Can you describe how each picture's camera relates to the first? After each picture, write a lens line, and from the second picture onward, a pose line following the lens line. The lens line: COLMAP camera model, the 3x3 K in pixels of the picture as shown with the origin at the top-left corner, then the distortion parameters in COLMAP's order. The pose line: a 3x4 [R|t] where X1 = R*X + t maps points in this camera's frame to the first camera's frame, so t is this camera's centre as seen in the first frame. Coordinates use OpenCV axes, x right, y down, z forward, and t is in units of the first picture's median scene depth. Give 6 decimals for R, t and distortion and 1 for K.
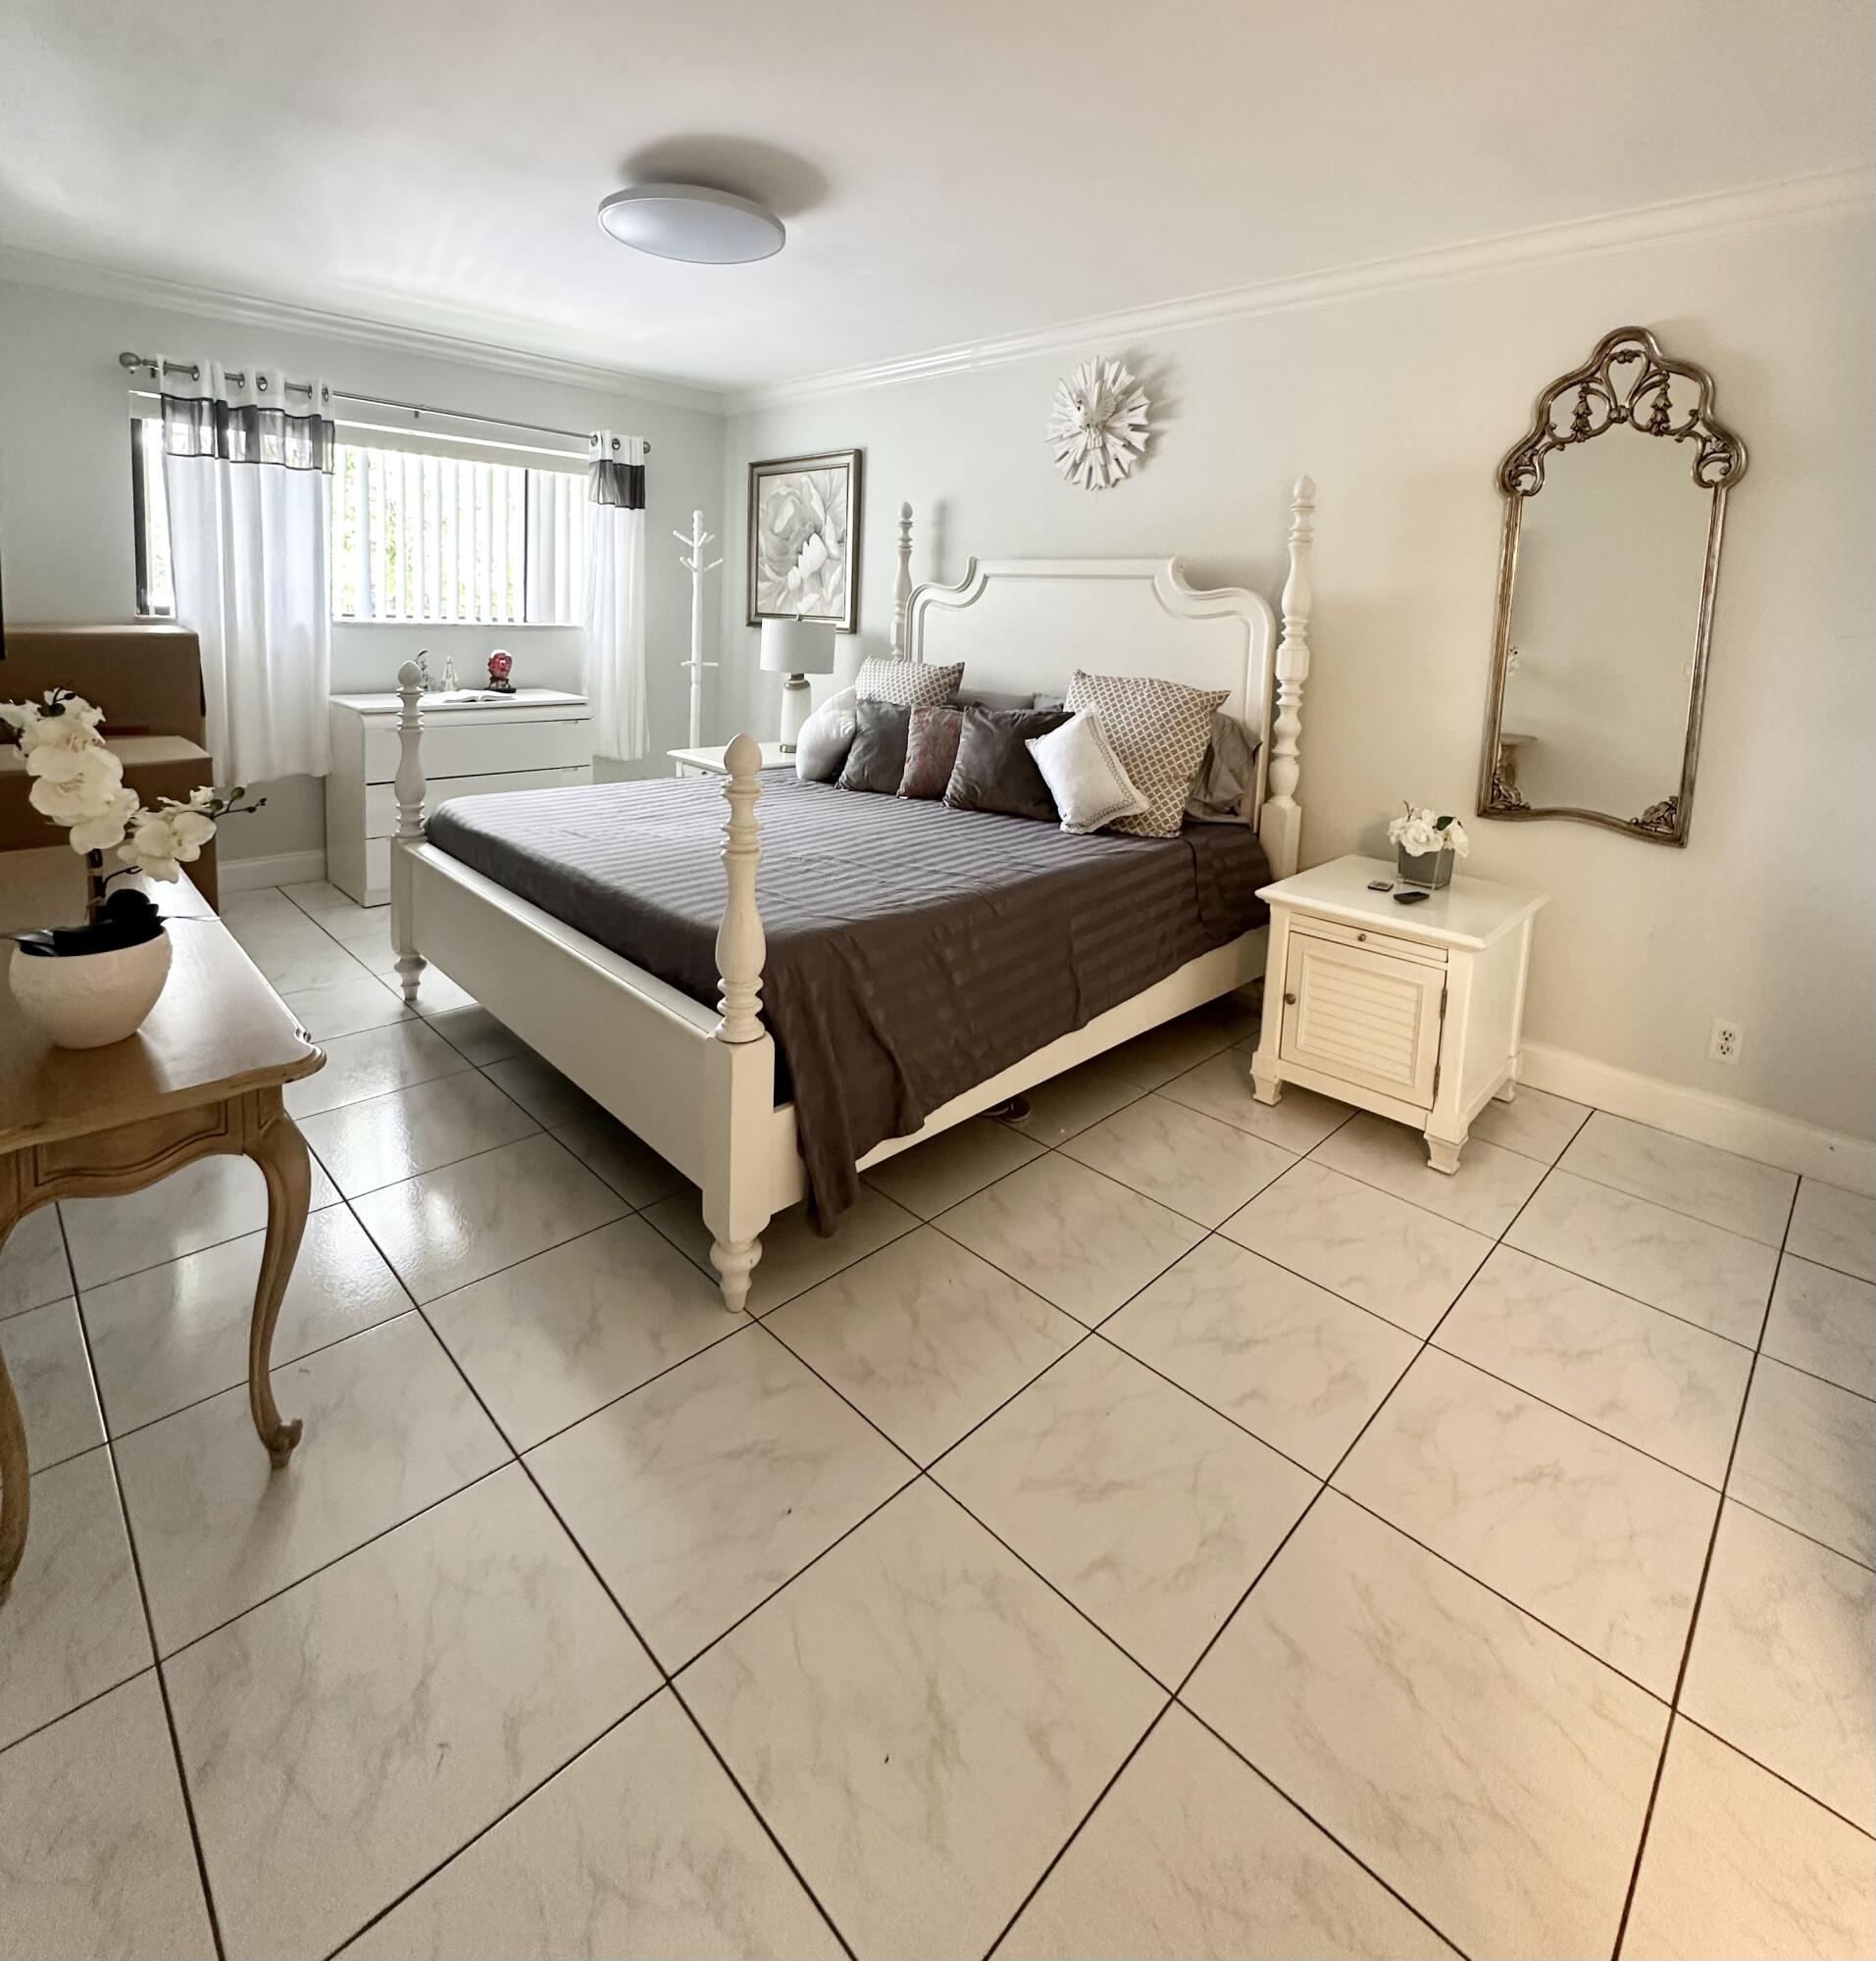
lens RADIAL K [[1002.9, 0, 939.2], [0, 1002.9, 714.8], [0, 0, 1]] dist [-0.003070, 0.000002]
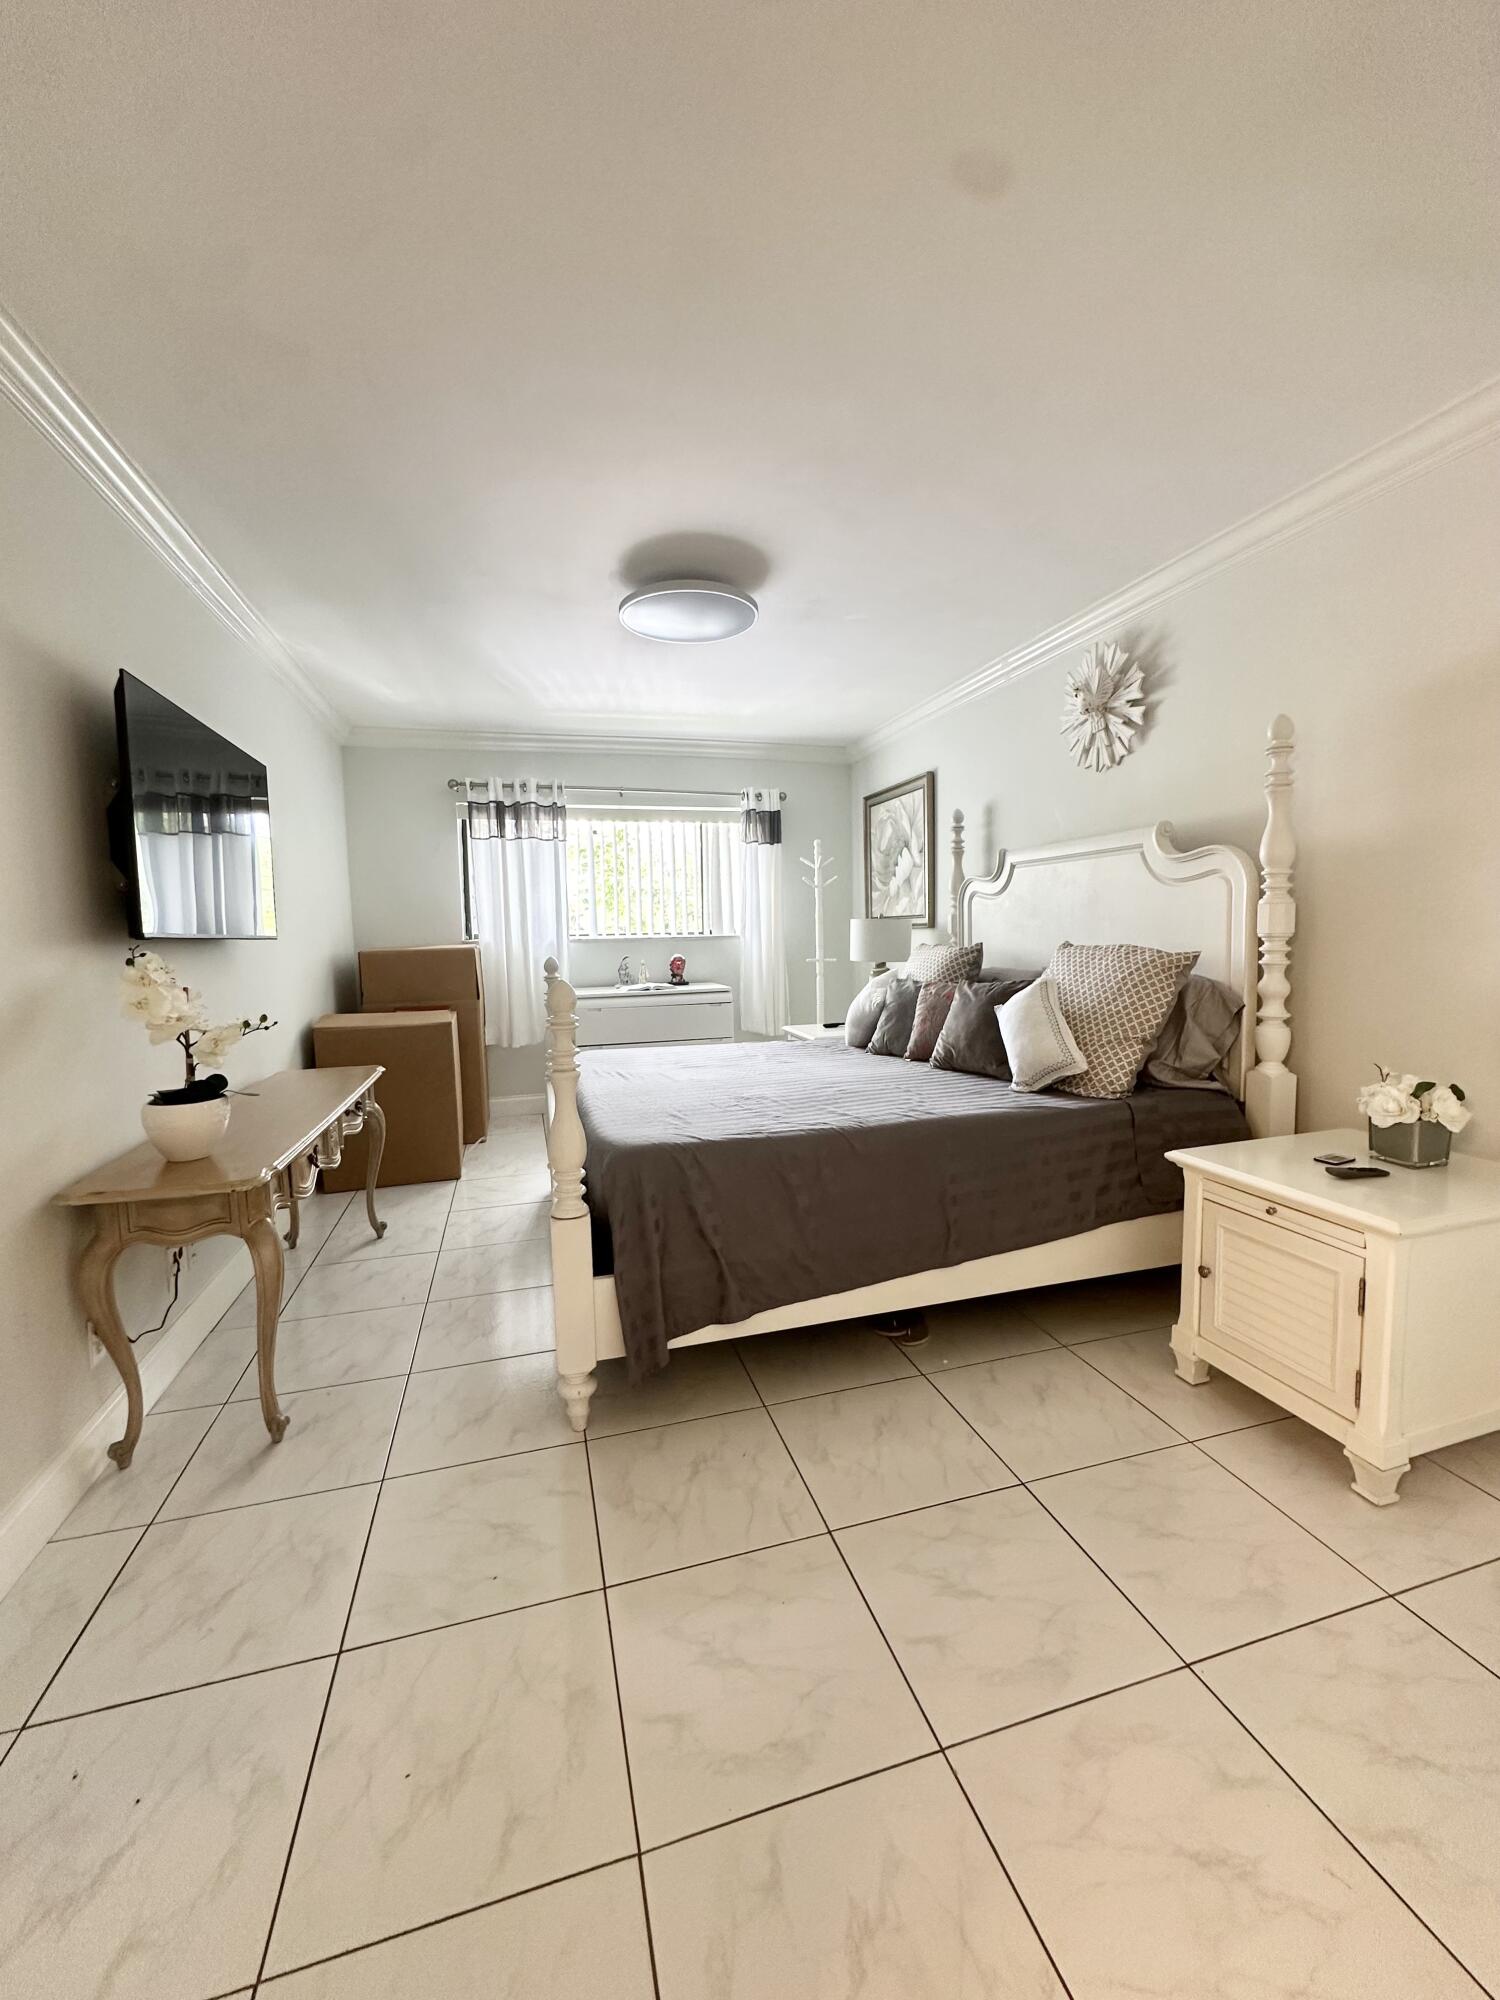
lens RADIAL K [[802.4, 0, 750.0], [0, 802.4, 1000.0], [0, 0, 1]] dist [-0.004974, 0.000510]
pose [[0.869171, -0.016624, -0.494231, 0.282202], [0.005213, 0.999687, -0.024459, 0.037873], [0.494483, 0.018683, 0.868986, 0.113486]]
